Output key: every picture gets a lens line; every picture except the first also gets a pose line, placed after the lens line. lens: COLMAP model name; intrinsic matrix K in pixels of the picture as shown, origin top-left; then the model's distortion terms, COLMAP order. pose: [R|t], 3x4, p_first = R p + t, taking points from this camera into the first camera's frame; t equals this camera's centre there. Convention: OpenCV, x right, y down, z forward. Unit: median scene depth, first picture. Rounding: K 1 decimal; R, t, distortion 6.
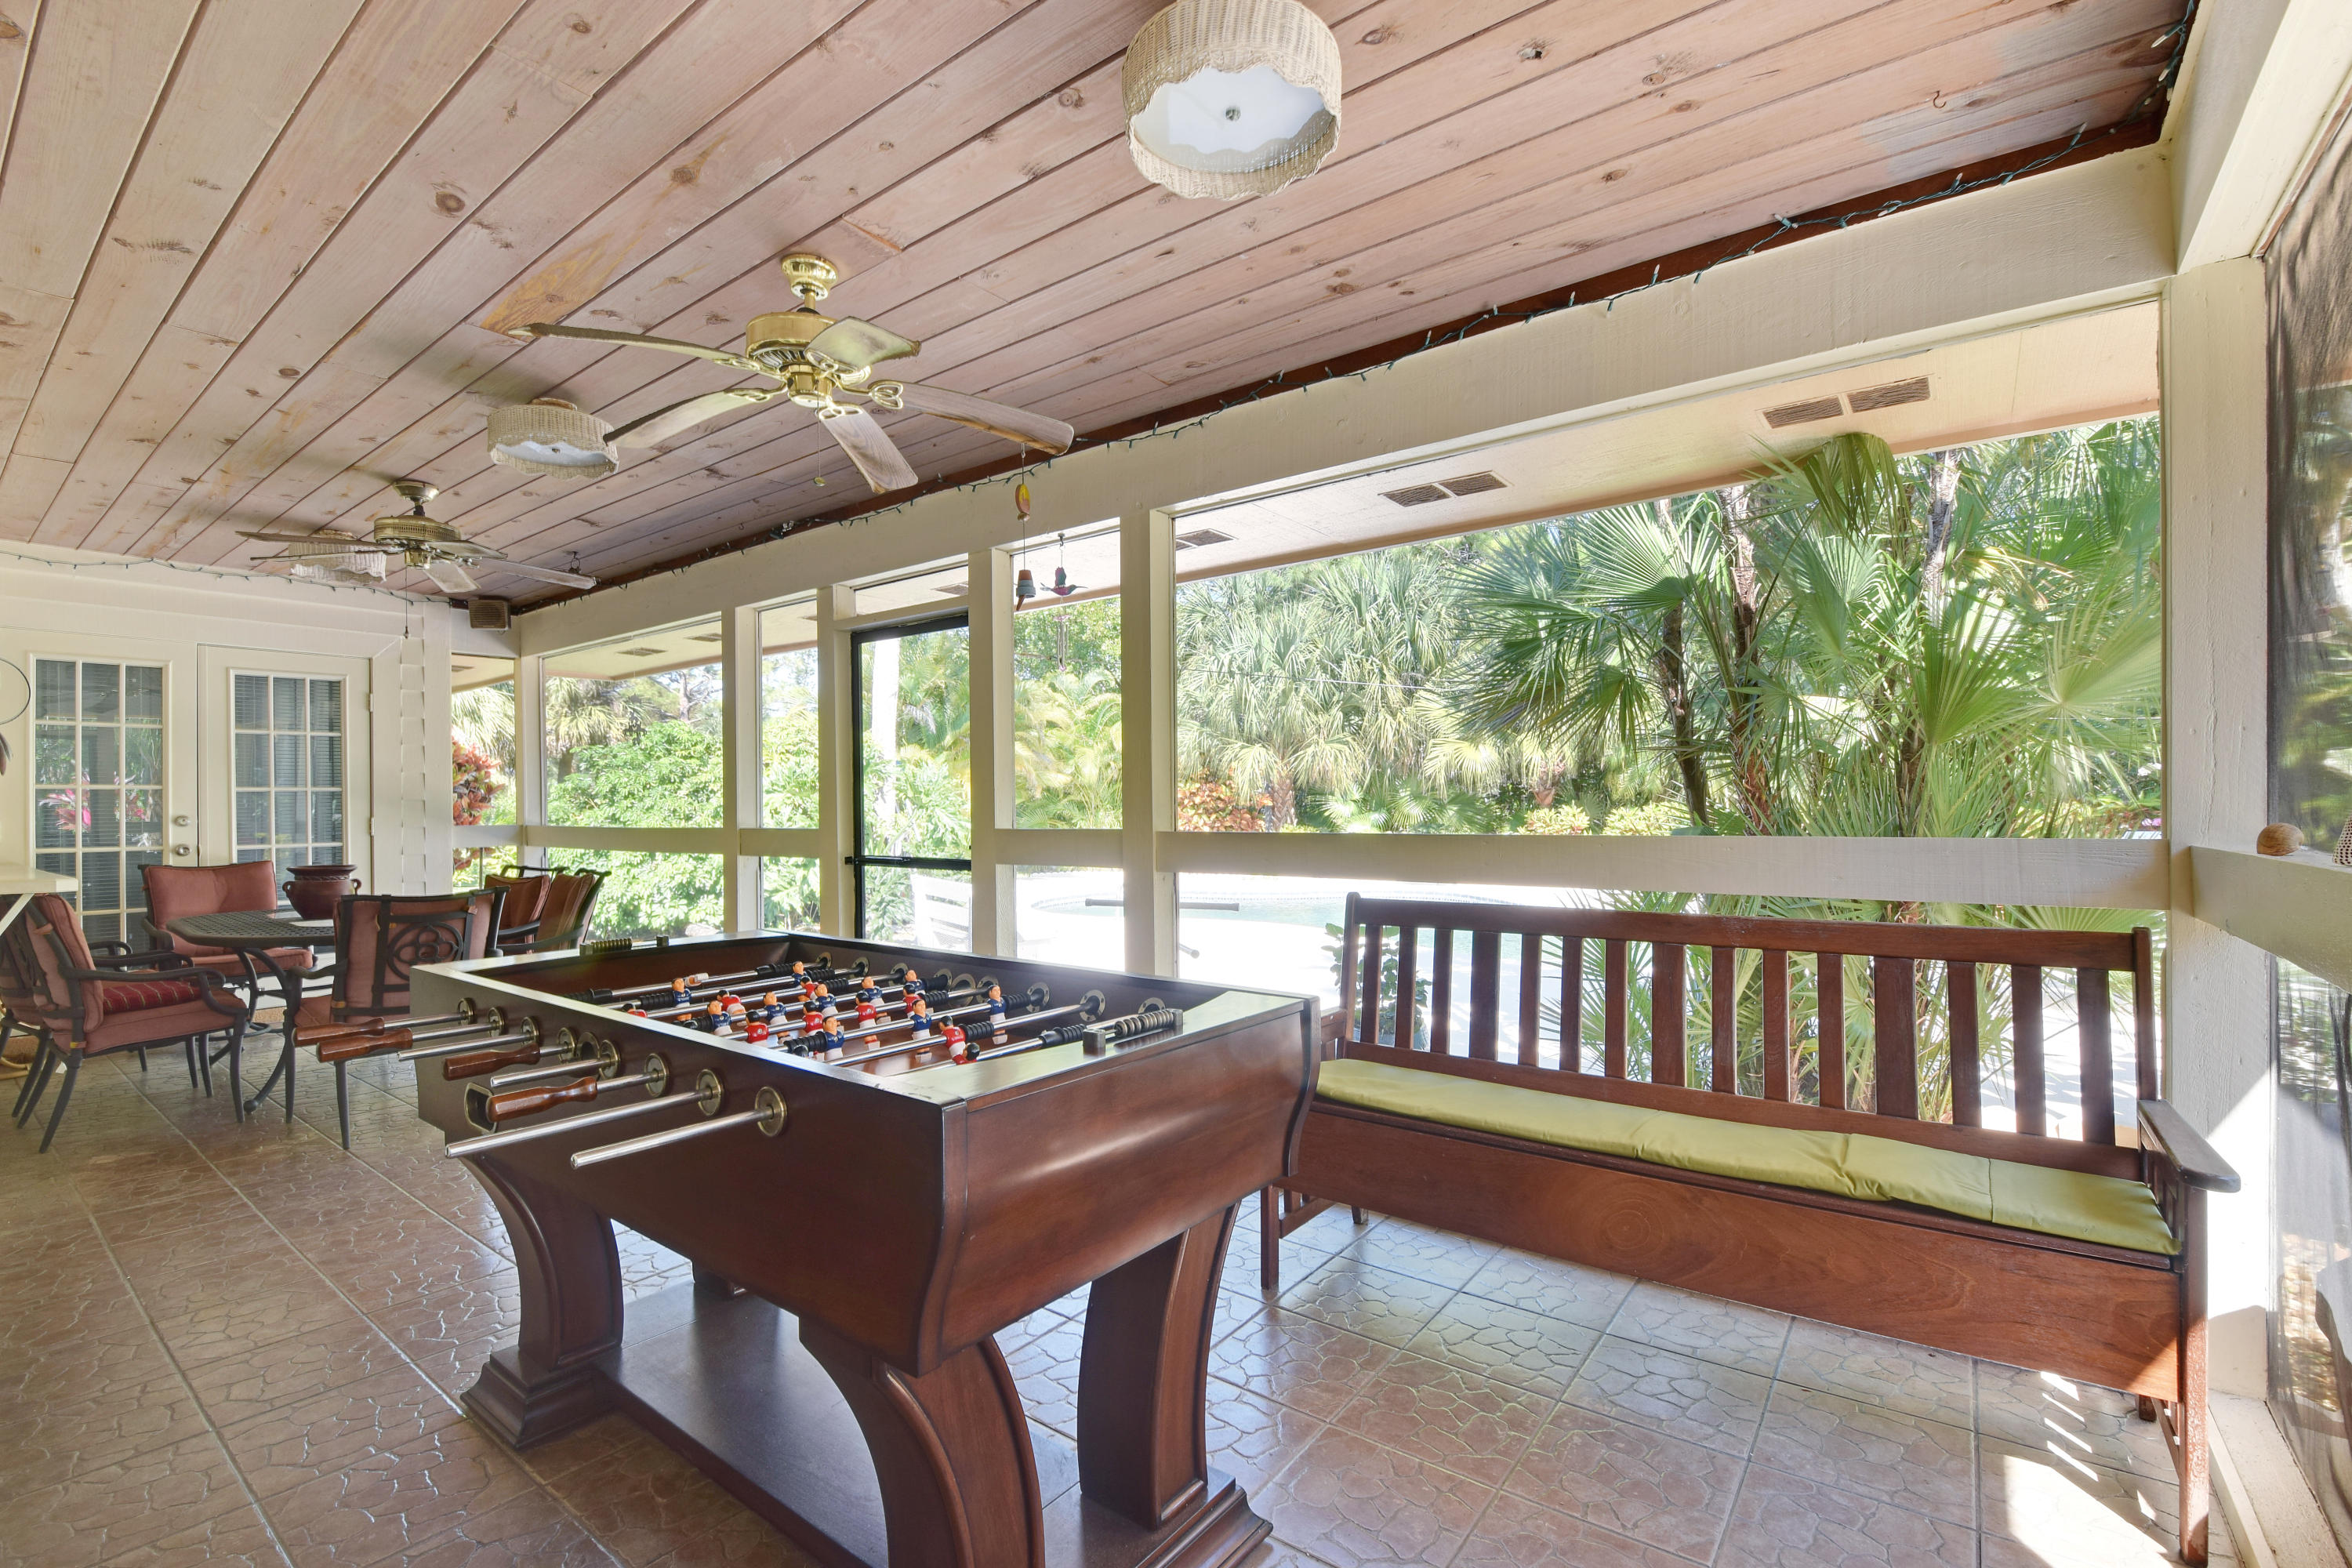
lens RADIAL K [[1039.1, 0, 1186.4], [0, 1039.1, 805.7], [0, 0, 1]] dist [0.003334, -0.012240]
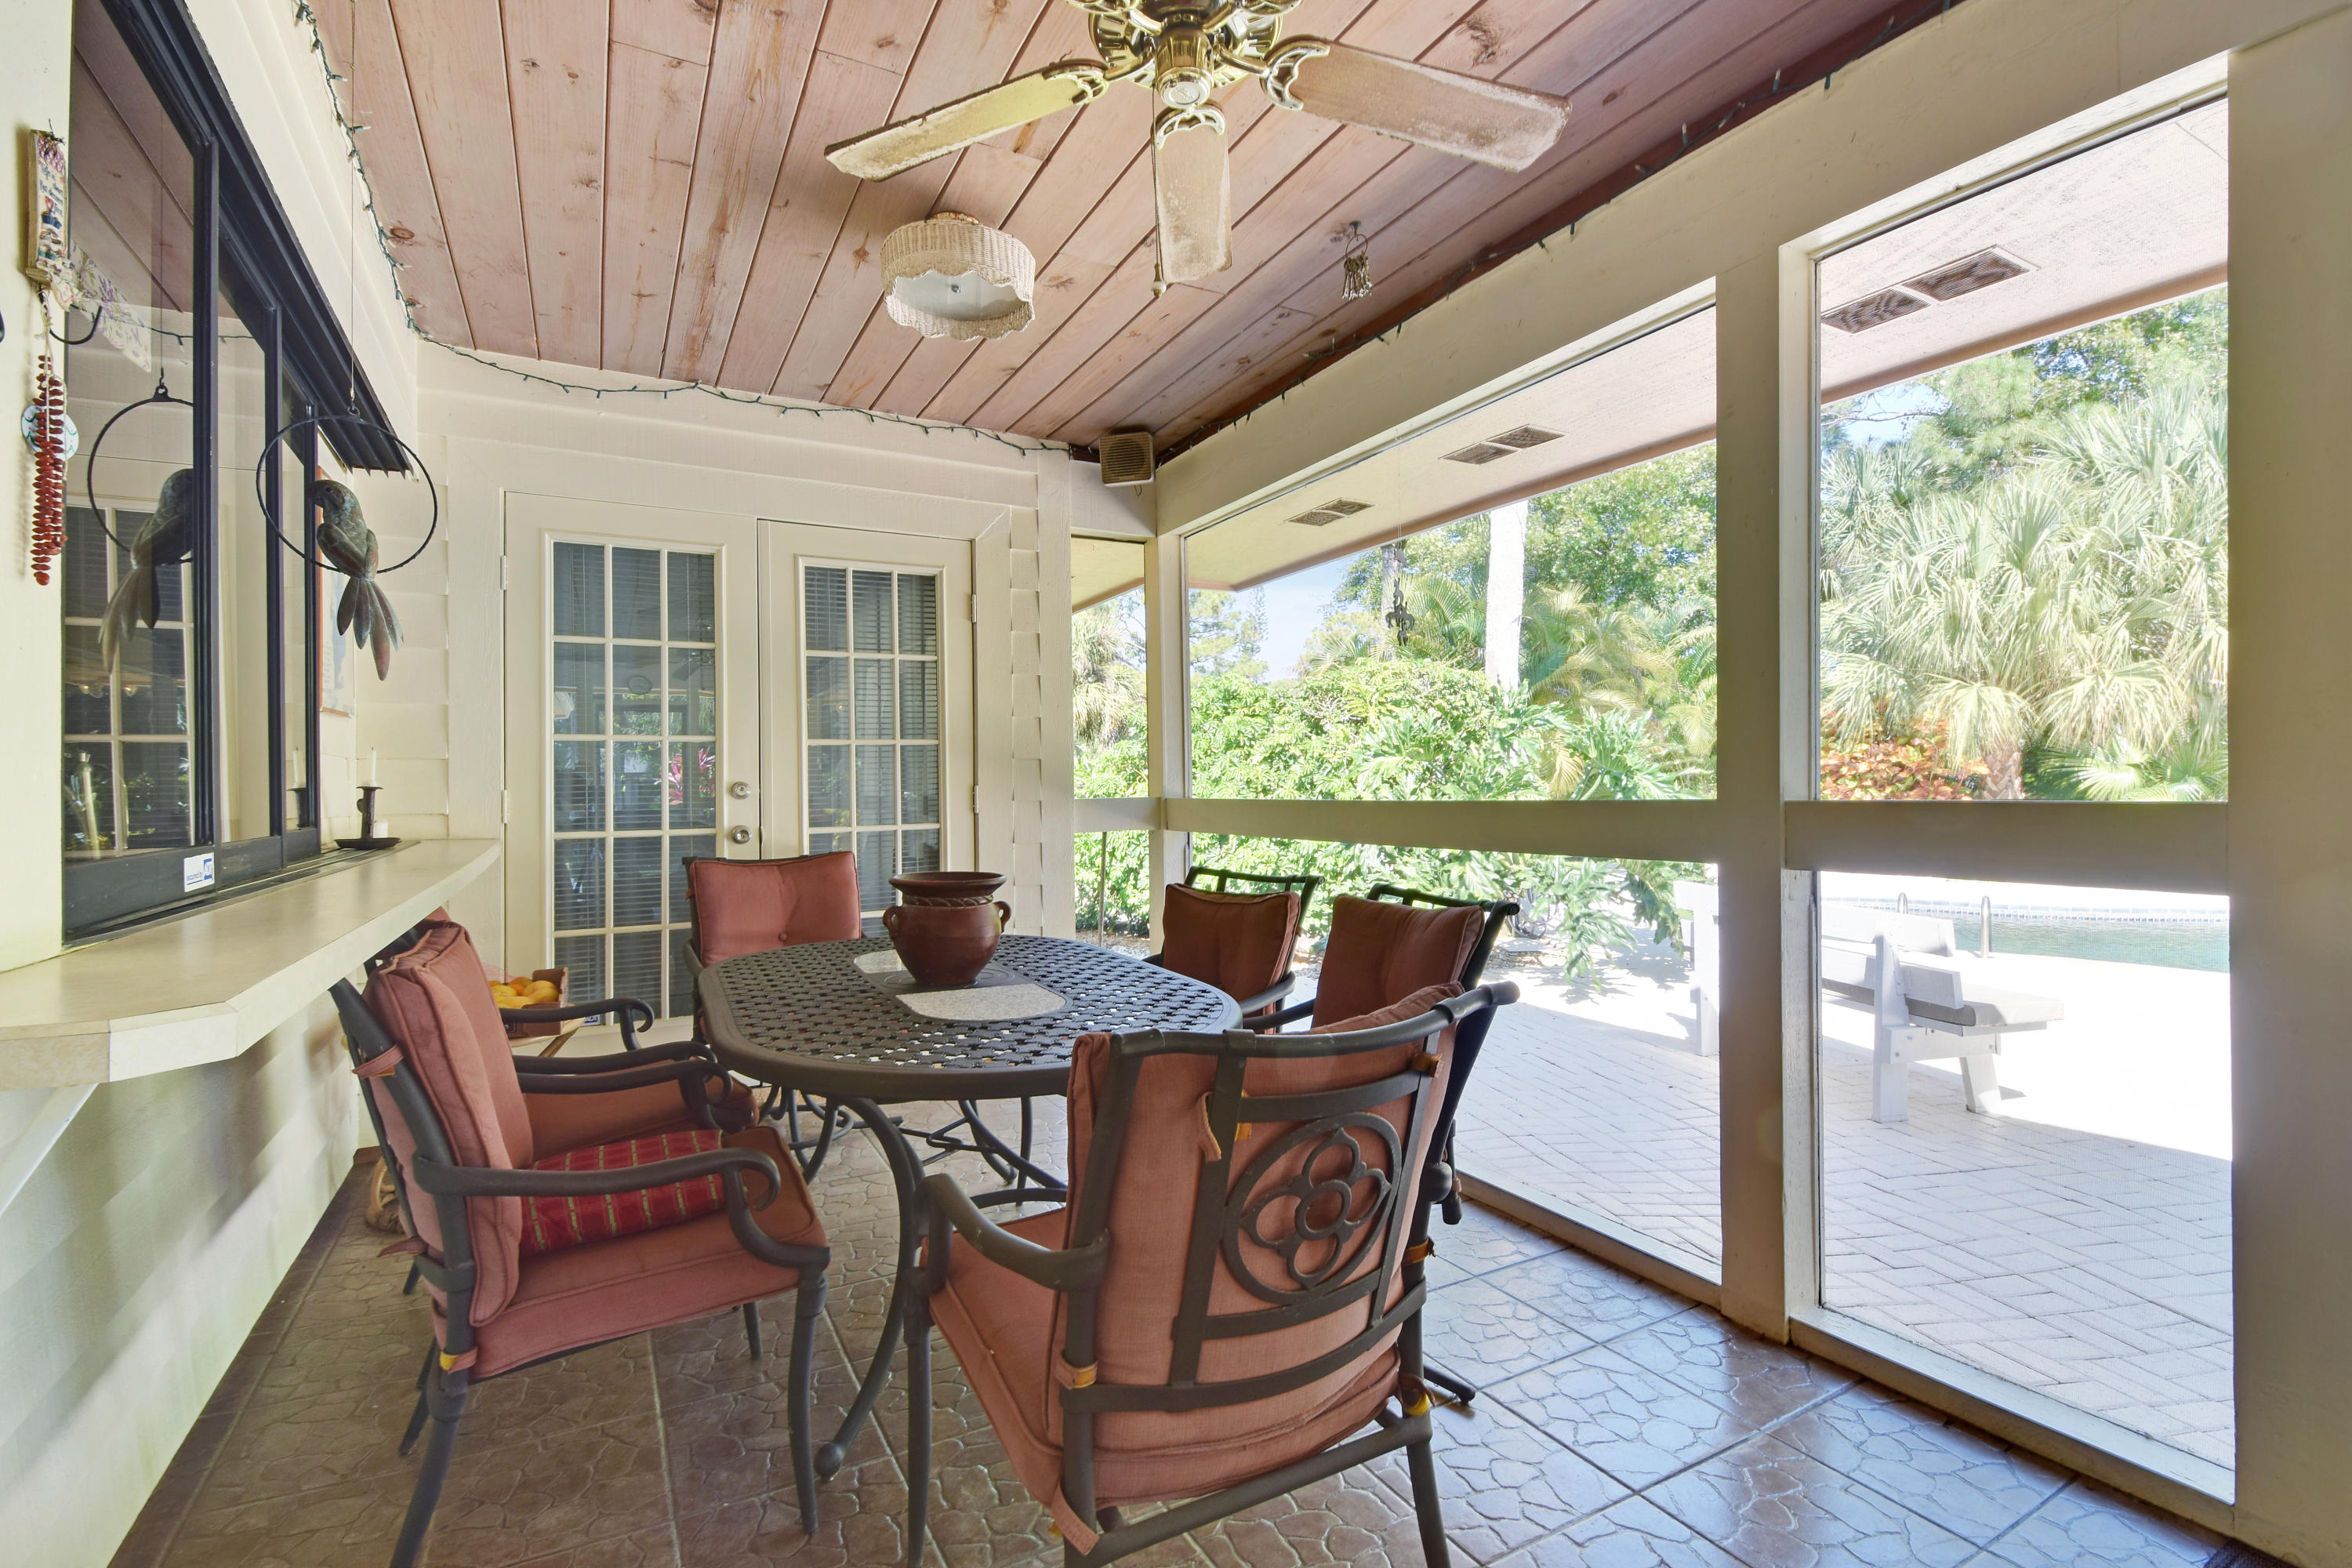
lens RADIAL K [[1039.1, 0, 1181.8], [0, 1039.1, 783.9], [0, 0, 1]] dist [0.003334, -0.012240]
pose [[0.921553, -0.006507, -0.388198, -0.443441], [0.006467, 0.999978, -0.001411, 0.013338], [0.388198, -0.001210, 0.921575, 0.483333]]
